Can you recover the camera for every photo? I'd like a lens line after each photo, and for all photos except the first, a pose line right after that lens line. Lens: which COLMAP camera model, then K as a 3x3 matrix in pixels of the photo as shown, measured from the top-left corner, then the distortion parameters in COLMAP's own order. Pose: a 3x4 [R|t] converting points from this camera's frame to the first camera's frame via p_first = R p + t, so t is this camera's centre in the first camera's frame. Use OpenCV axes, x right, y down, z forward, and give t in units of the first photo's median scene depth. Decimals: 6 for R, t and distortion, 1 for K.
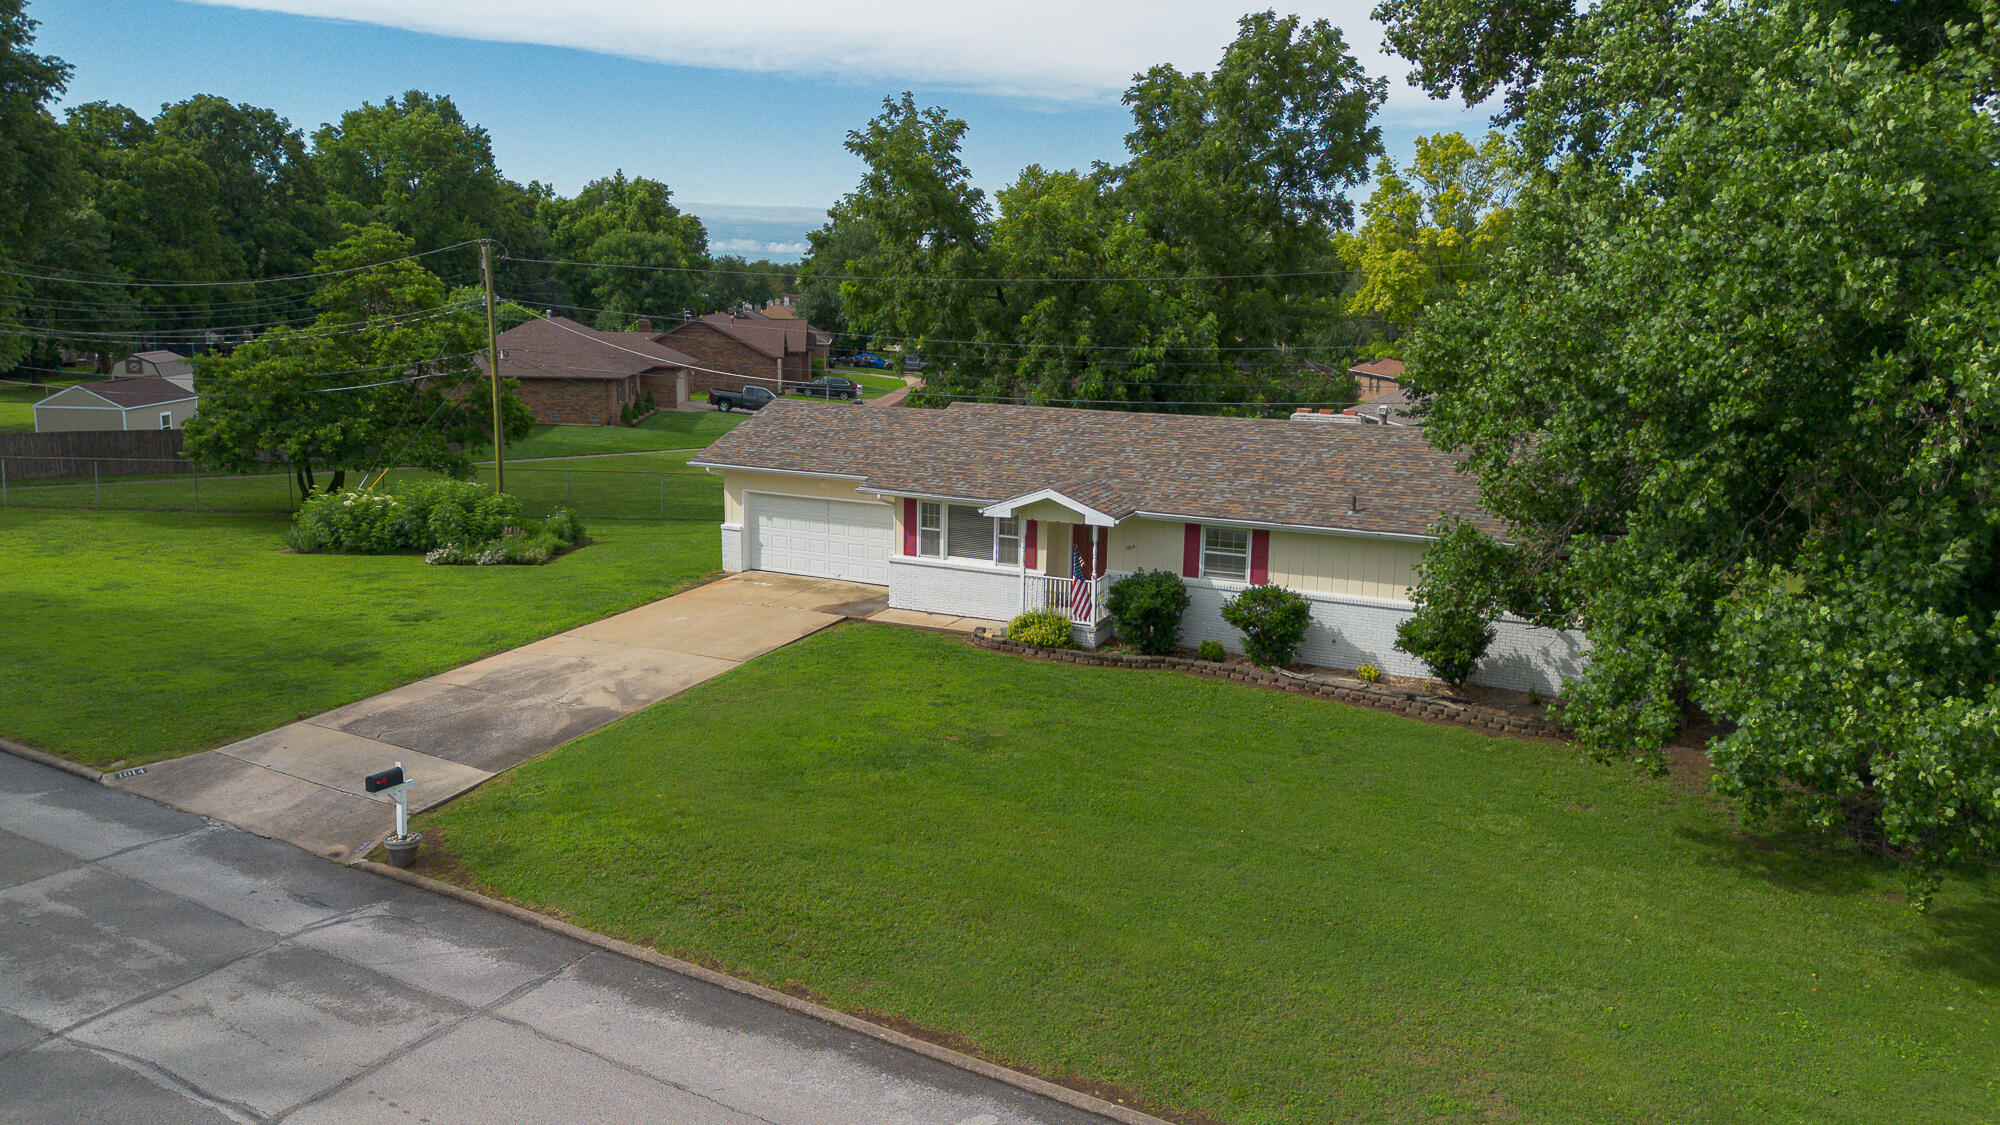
lens RADIAL K [[1440.6, 0, 1000.0], [0, 1440.6, 562.5], [0, 0, 1]] dist [0.065813, -0.085287]
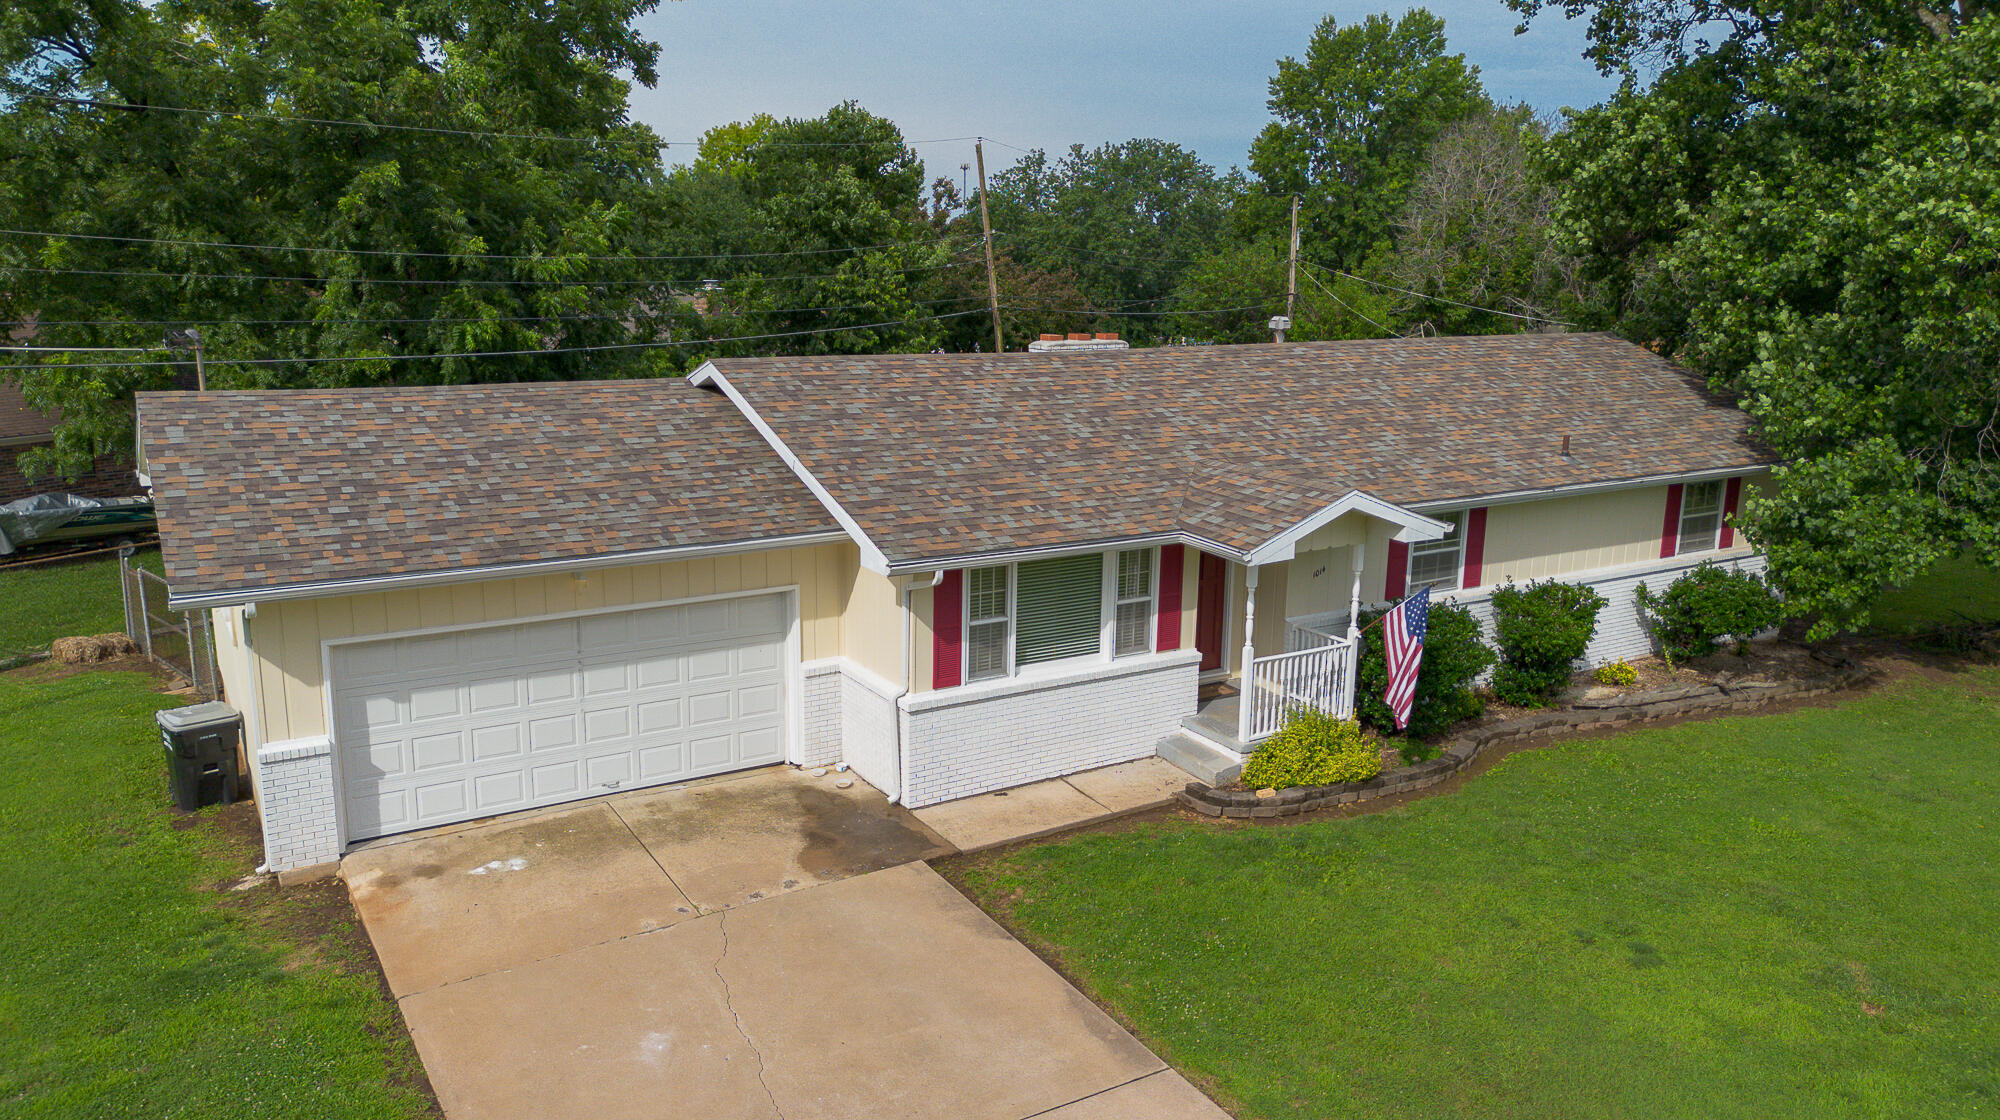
lens RADIAL K [[1440.6, 0, 1000.0], [0, 1440.6, 560.0], [0, 0, 1]] dist [0.065813, -0.085287]
pose [[0.529633, -0.188758, 0.826958, -0.465705], [0.152548, 0.980226, 0.126041, -0.109631], [-0.834397, 0.059395, 0.547955, 0.780552]]
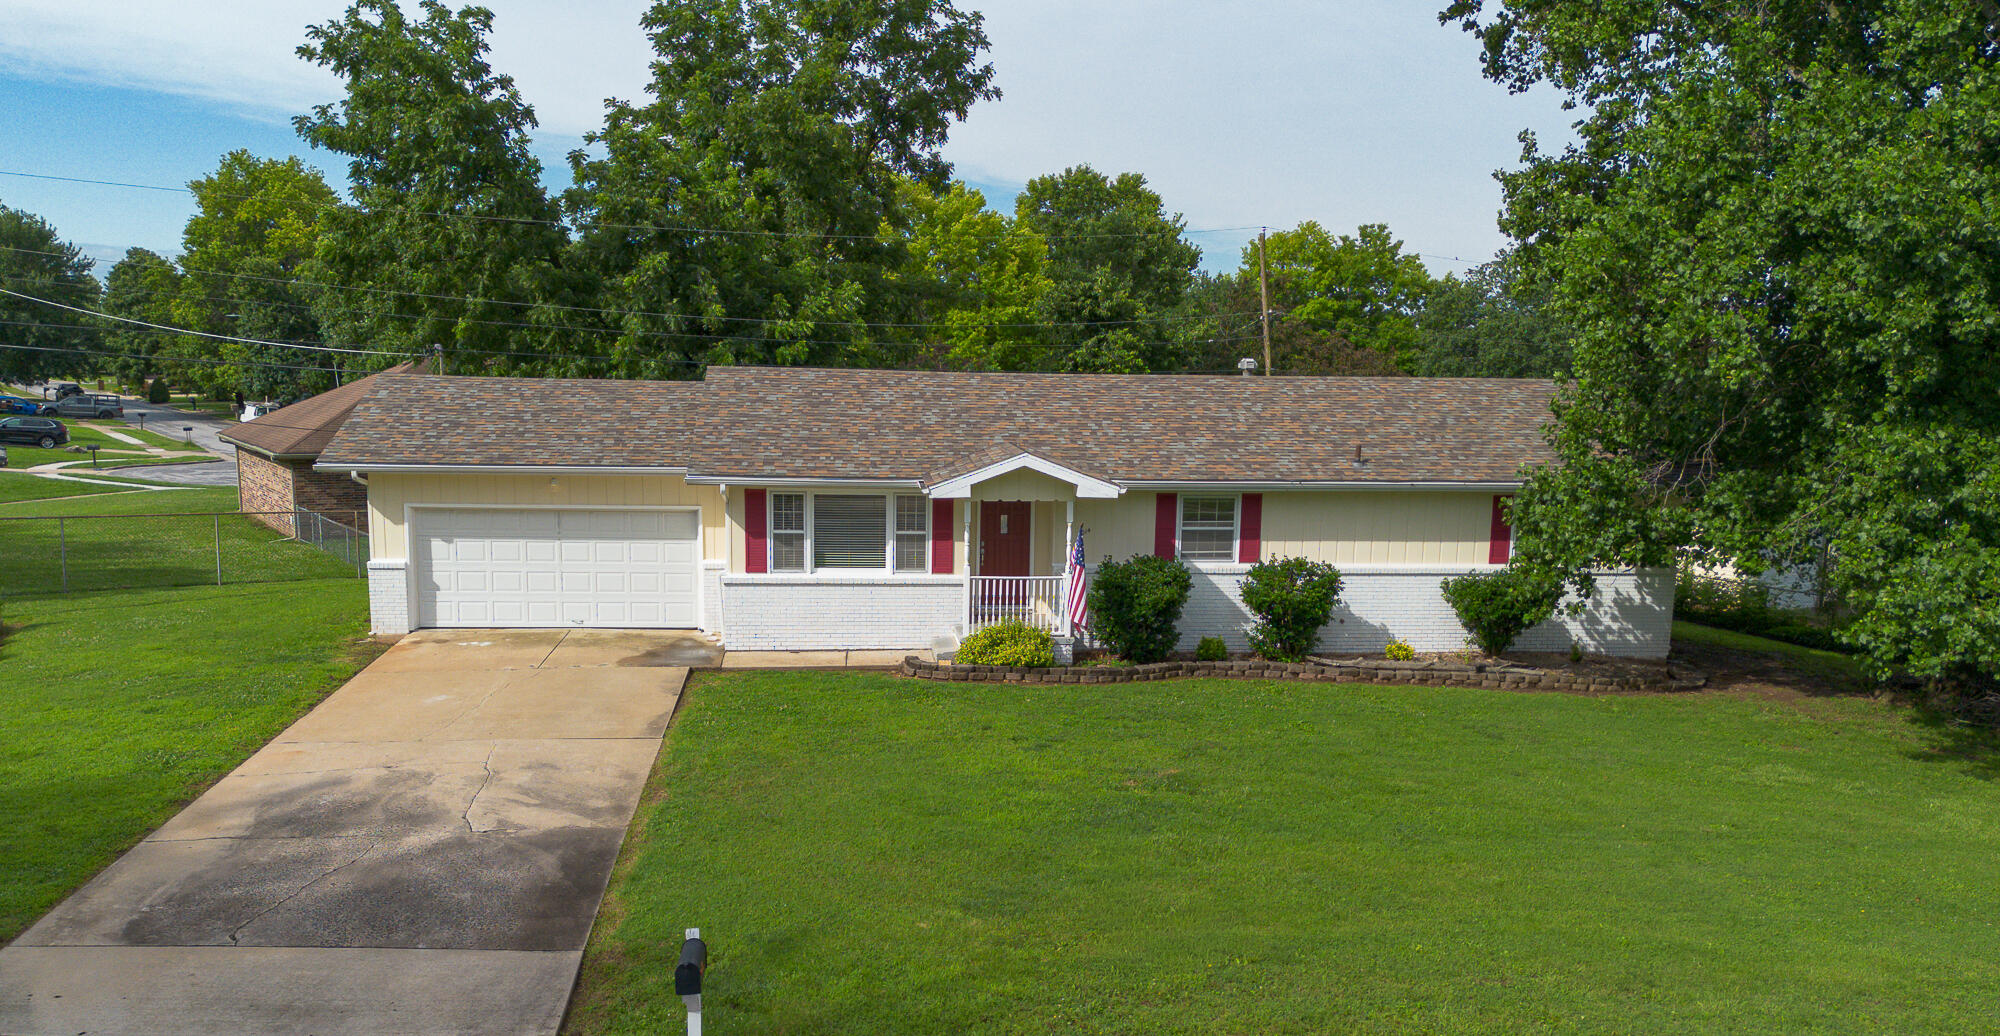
lens RADIAL K [[1578.9, 0, 996.2], [0, 1578.9, 608.9], [0, 0, 1]] dist [0.026107, -0.004041]
pose [[0.850889, -0.085468, 0.518347, -0.389277], [0.097488, 0.995228, 0.004068, 0.022742], [-0.516221, 0.047071, 0.855161, 0.306343]]
